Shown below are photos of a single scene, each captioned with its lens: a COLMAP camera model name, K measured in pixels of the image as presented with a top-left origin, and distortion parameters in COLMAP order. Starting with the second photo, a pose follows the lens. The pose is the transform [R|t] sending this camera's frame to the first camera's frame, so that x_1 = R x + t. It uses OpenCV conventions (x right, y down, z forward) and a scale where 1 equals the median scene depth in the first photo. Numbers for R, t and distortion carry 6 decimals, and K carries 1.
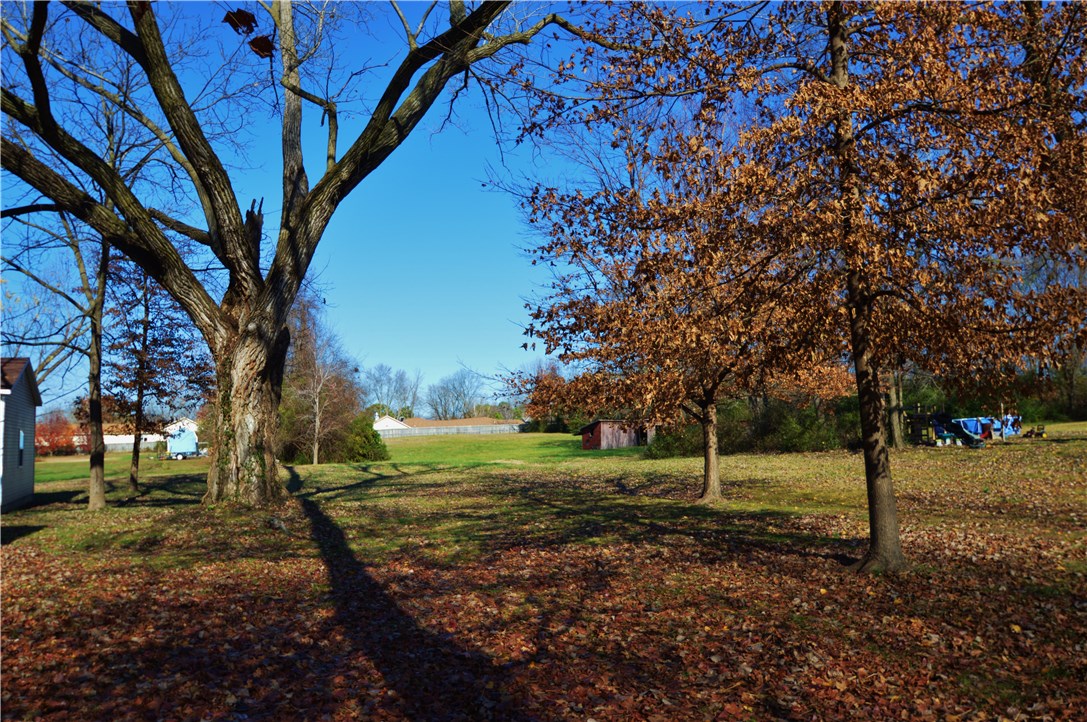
lens RADIAL K [[778.8, 0, 543.4], [0, 778.8, 359.8], [0, 0, 1]] dist [-0.003384, -0.002134]
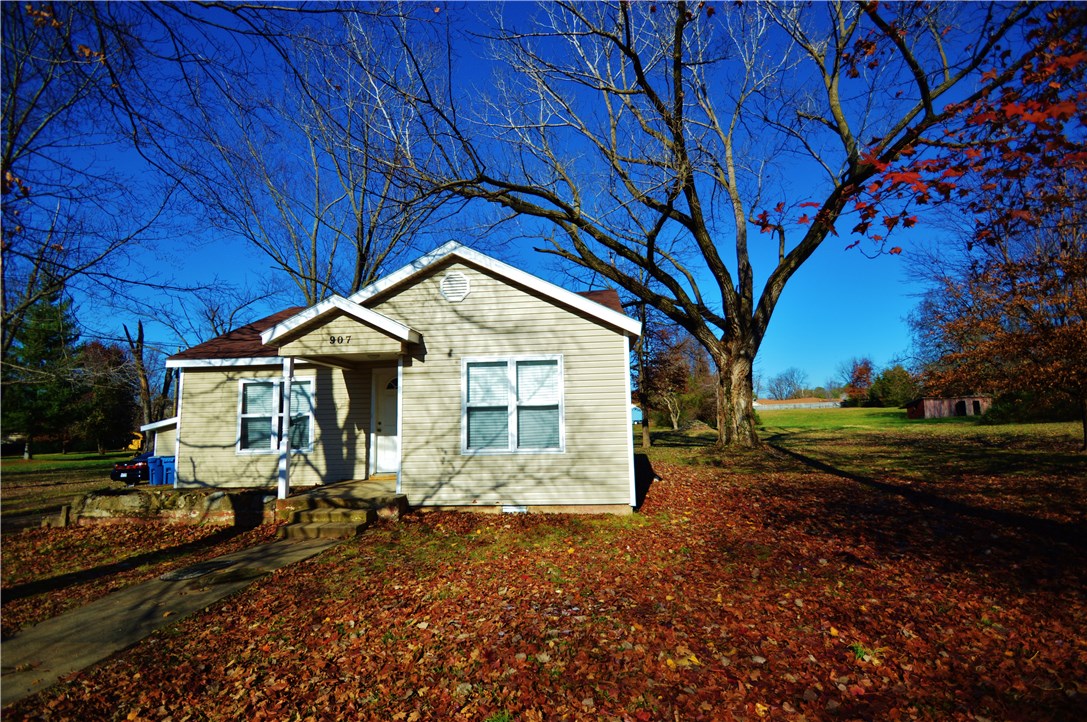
lens RADIAL K [[471.5, 0, 544.0], [0, 471.5, 365.3], [0, 0, 1]] dist [-0.001783, -0.000089]
pose [[0.861358, -0.057684, -0.504714, -0.207498], [0.057607, 0.998215, -0.015773, -0.019977], [0.504722, -0.015489, 0.863143, -0.229885]]
